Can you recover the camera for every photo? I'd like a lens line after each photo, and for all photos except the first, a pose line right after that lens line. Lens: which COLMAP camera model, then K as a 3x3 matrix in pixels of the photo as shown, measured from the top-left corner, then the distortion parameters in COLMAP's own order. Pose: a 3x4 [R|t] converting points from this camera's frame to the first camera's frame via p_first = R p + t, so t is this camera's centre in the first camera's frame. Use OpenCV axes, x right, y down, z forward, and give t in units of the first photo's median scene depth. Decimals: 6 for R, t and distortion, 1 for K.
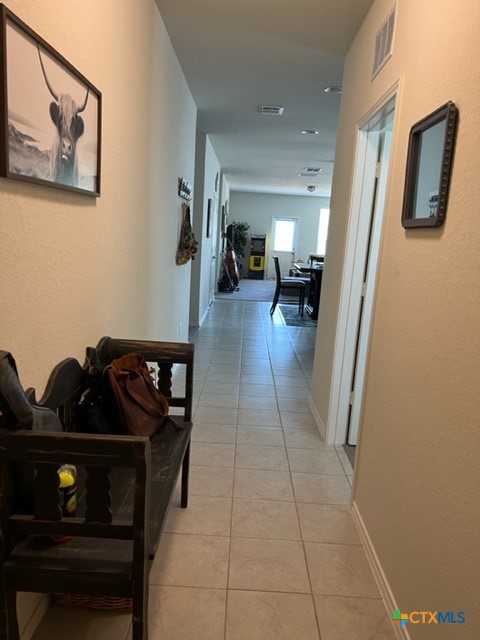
lens RADIAL K [[485.5, 0, 238.6], [0, 485.5, 322.1], [0, 0, 1]] dist [0.004023, -0.001186]
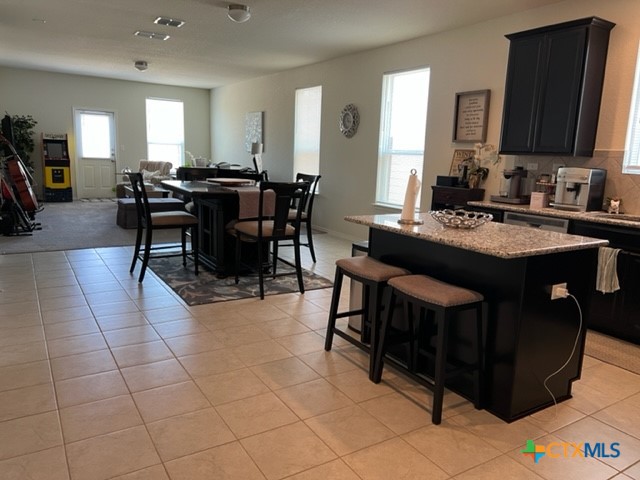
lens RADIAL K [[485.5, 0, 334.5], [0, 485.5, 239.7], [0, 0, 1]] dist [0.004023, -0.001186]
pose [[0.827812, -0.123292, 0.547290, -0.023313], [0.106966, 0.992343, 0.061760, -0.037686], [-0.550714, 0.007416, 0.834661, 0.236976]]
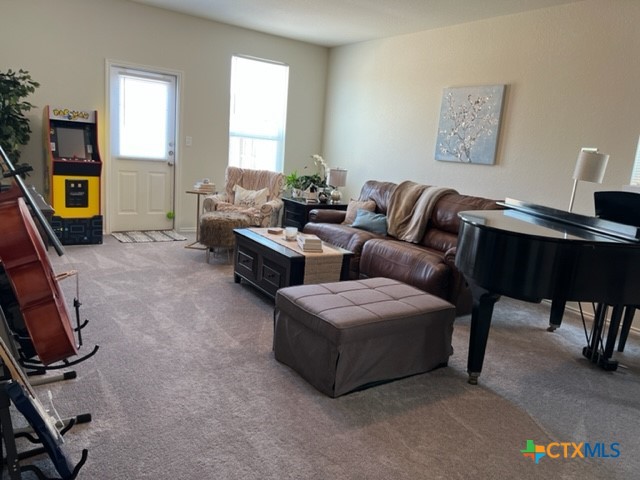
lens RADIAL K [[485.5, 0, 326.5], [0, 485.5, 239.9], [0, 0, 1]] dist [0.004023, -0.001186]
pose [[0.807837, -0.101946, 0.580522, -0.020708], [0.067107, 0.994432, 0.081250, -0.107463], [-0.585573, -0.026680, 0.810181, 0.625077]]
